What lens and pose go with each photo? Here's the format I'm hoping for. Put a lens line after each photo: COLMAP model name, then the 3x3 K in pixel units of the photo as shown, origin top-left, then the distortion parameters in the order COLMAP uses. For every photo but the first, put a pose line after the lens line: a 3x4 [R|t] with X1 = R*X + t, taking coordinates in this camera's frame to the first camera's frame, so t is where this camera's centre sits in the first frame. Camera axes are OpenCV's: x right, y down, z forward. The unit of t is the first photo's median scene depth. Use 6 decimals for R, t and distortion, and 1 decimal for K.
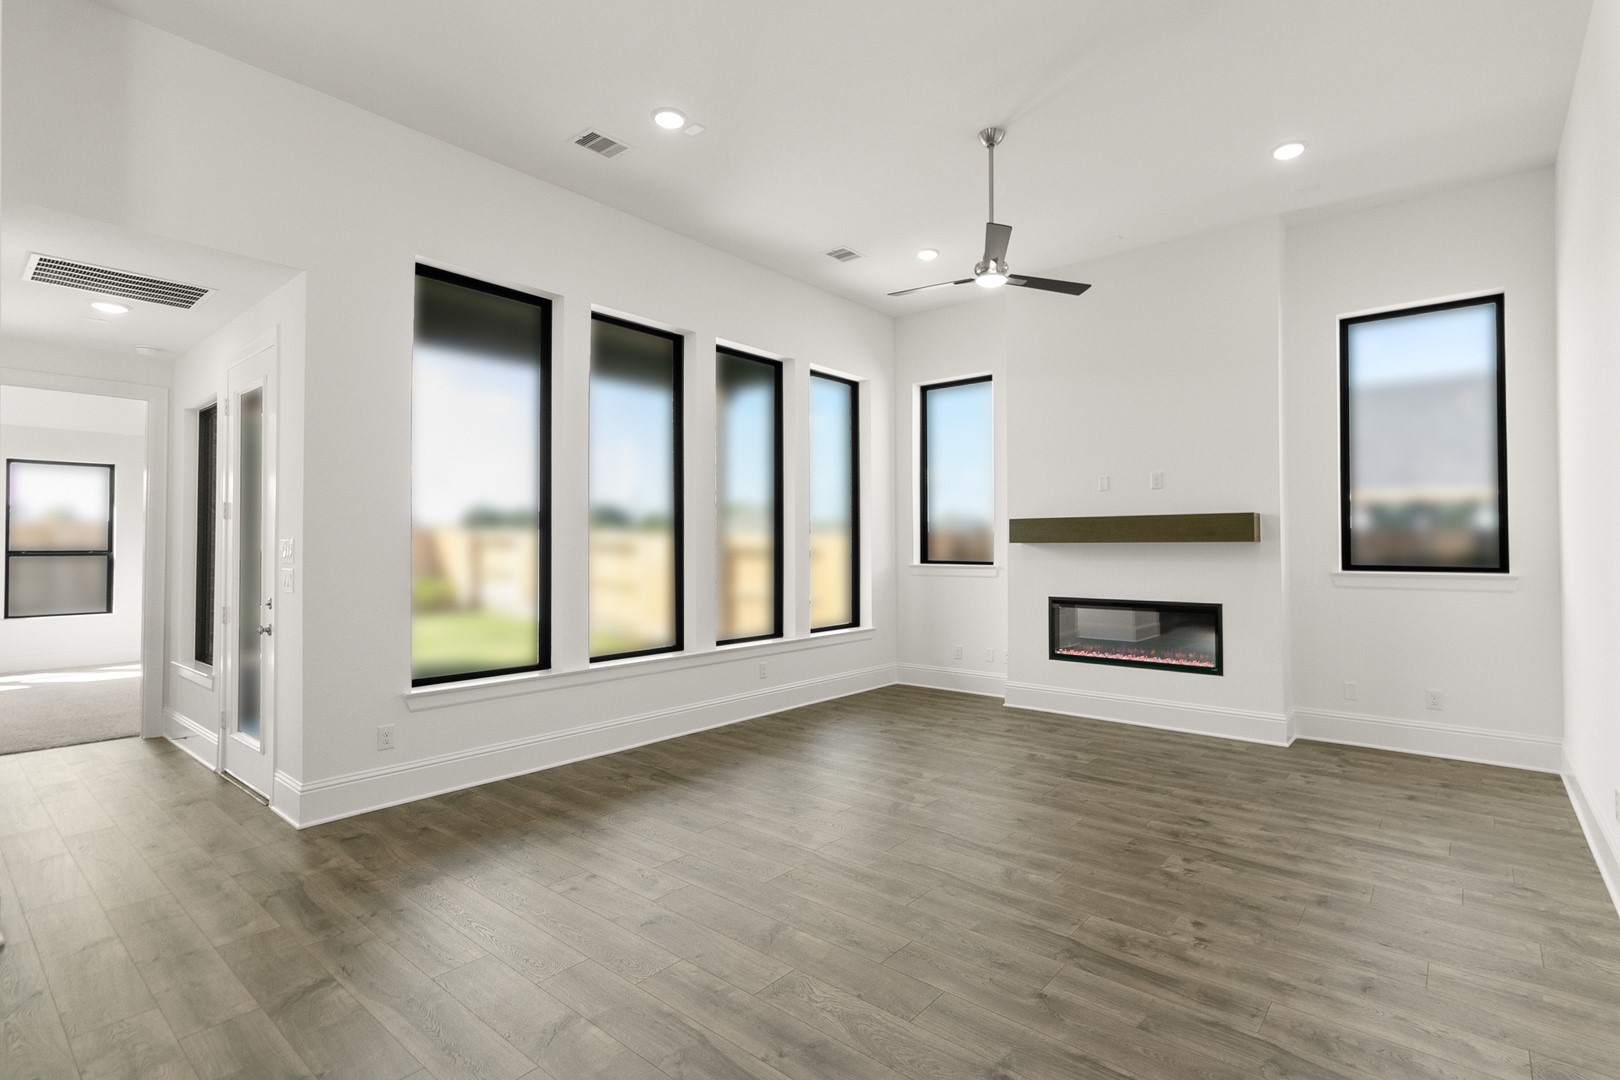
lens RADIAL K [[744.1, 0, 849.5], [0, 744.1, 536.4], [0, 0, 1]] dist [0.006280, 0.001462]
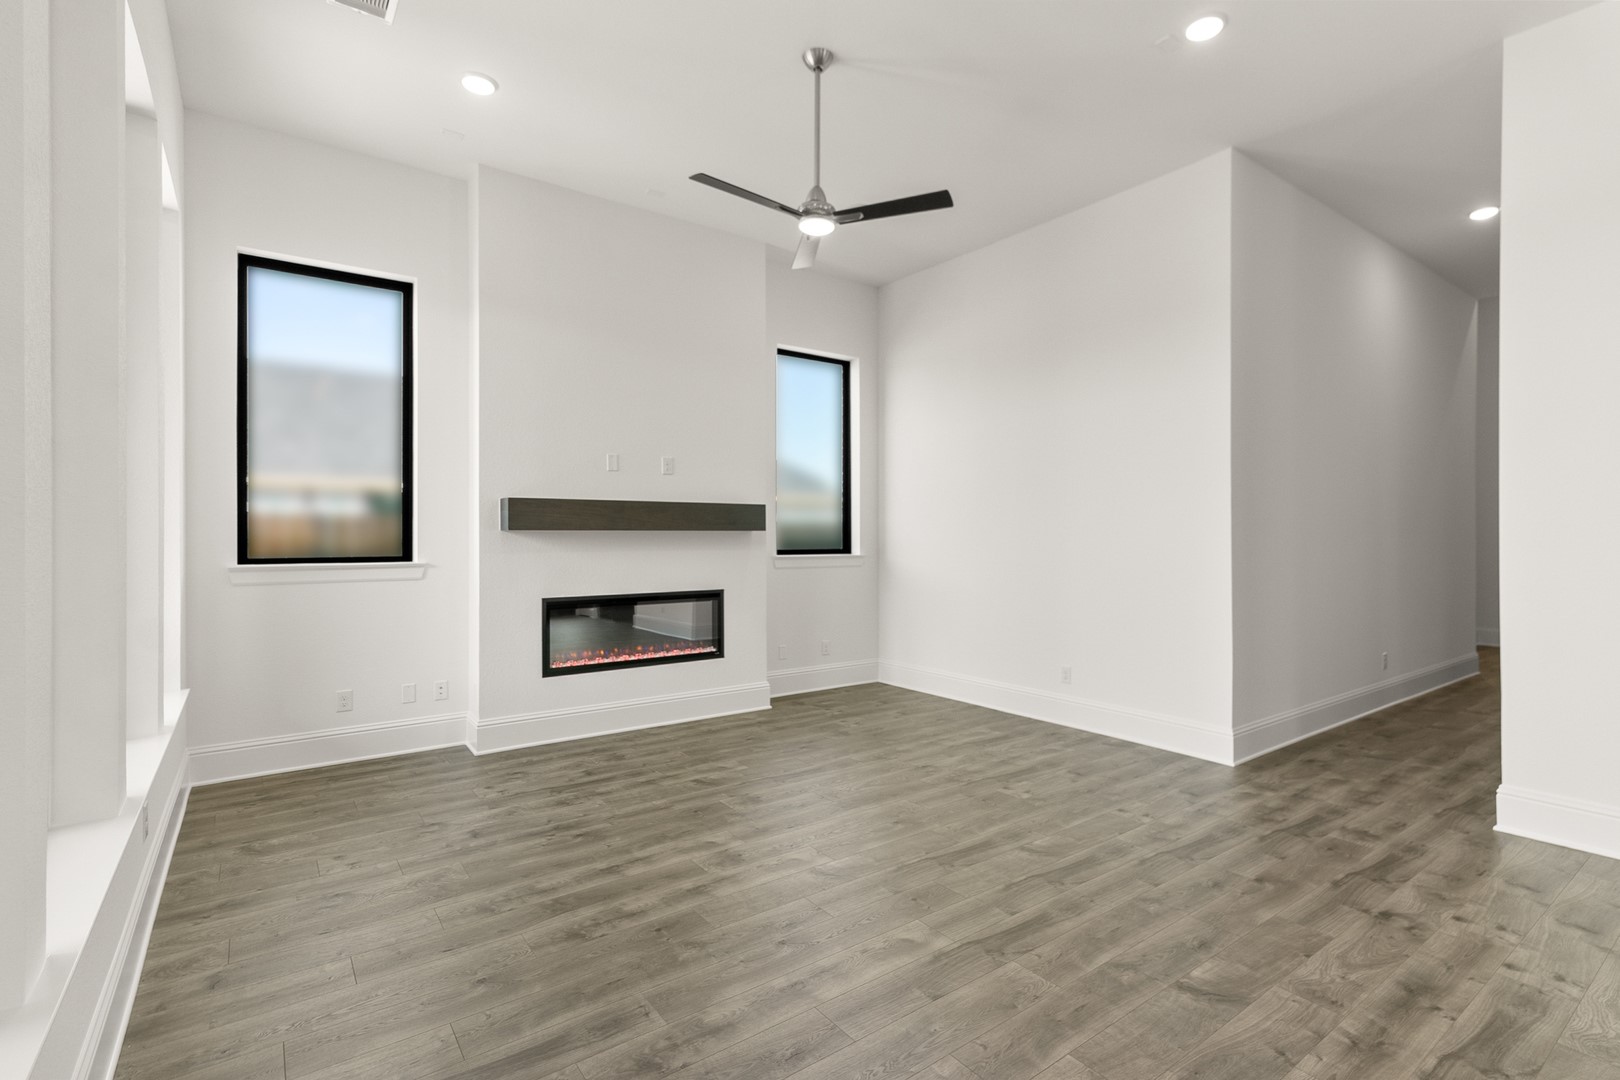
lens RADIAL K [[767.2, 0, 822.8], [0, 767.2, 534.5], [0, 0, 1]] dist [0.001634, 0.002591]
pose [[0.252540, 0.003193, 0.967581, -0.570456], [-0.013387, 0.999910, 0.000194, 0.011778], [-0.967494, -0.013002, 0.252561, 0.652887]]
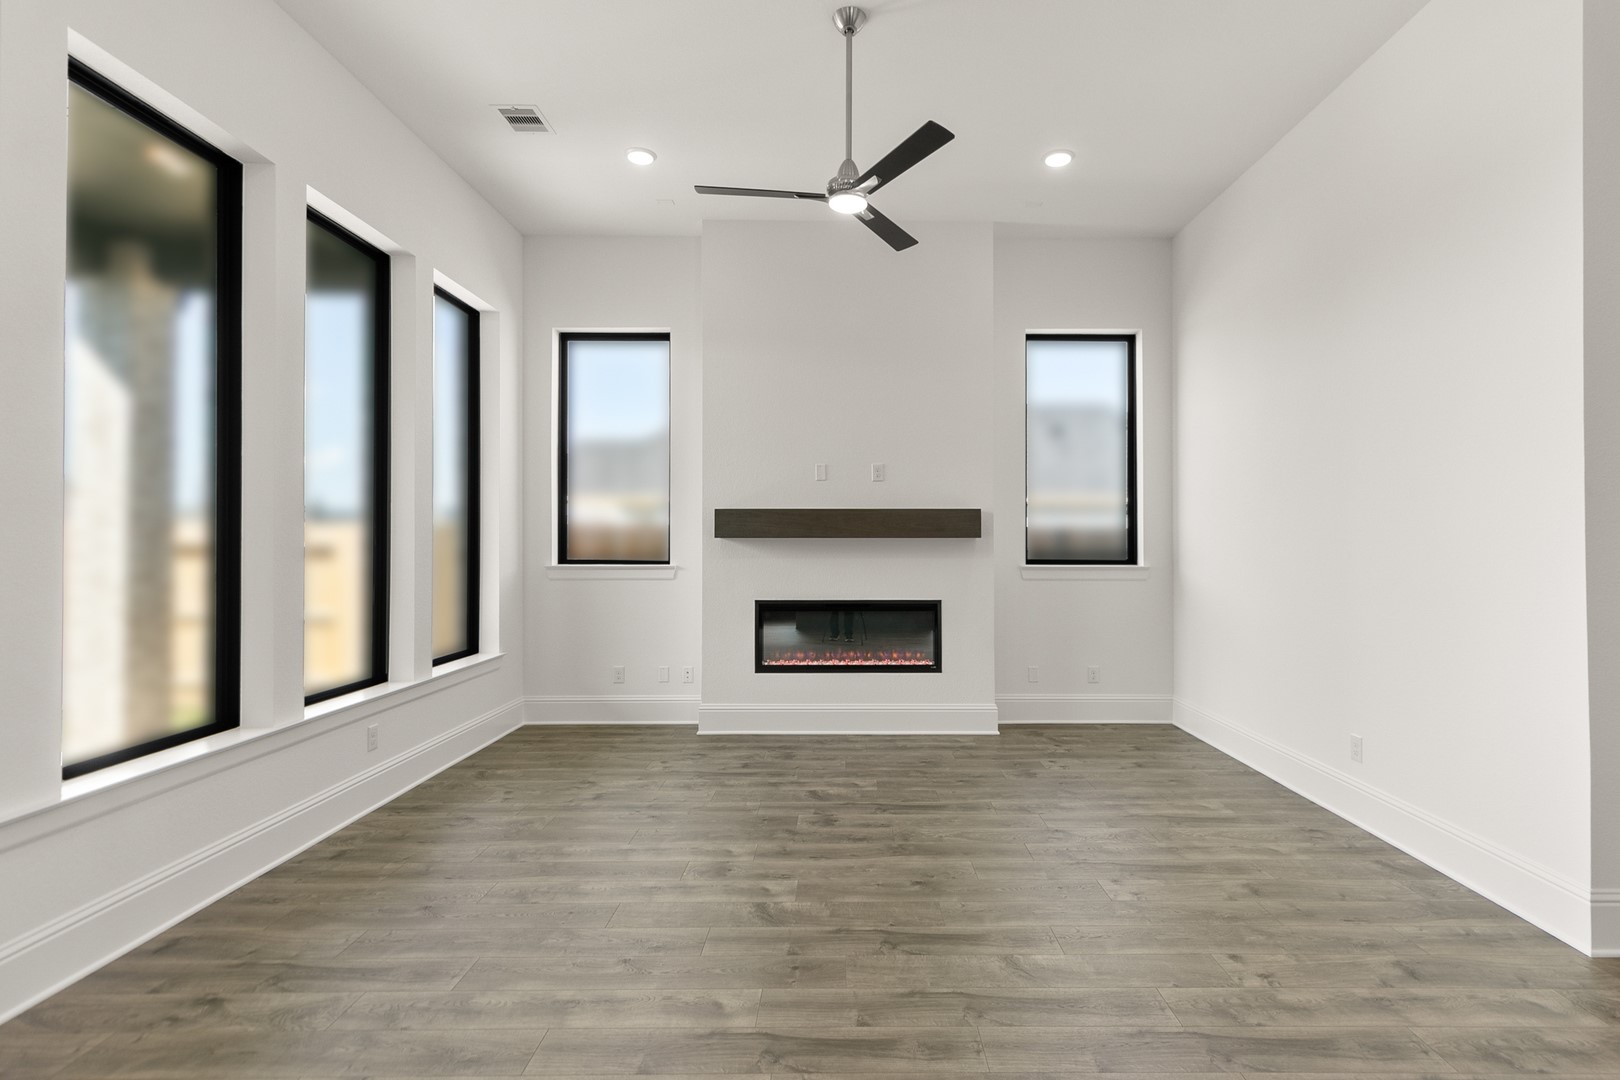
lens RADIAL K [[767.2, 0, 834.5], [0, 767.2, 537.7], [0, 0, 1]] dist [0.001634, 0.002591]
pose [[0.781380, 0.006250, 0.624024, -0.277321], [-0.010693, 0.999937, 0.003374, 0.005601], [-0.623964, -0.009308, 0.781398, 0.319344]]
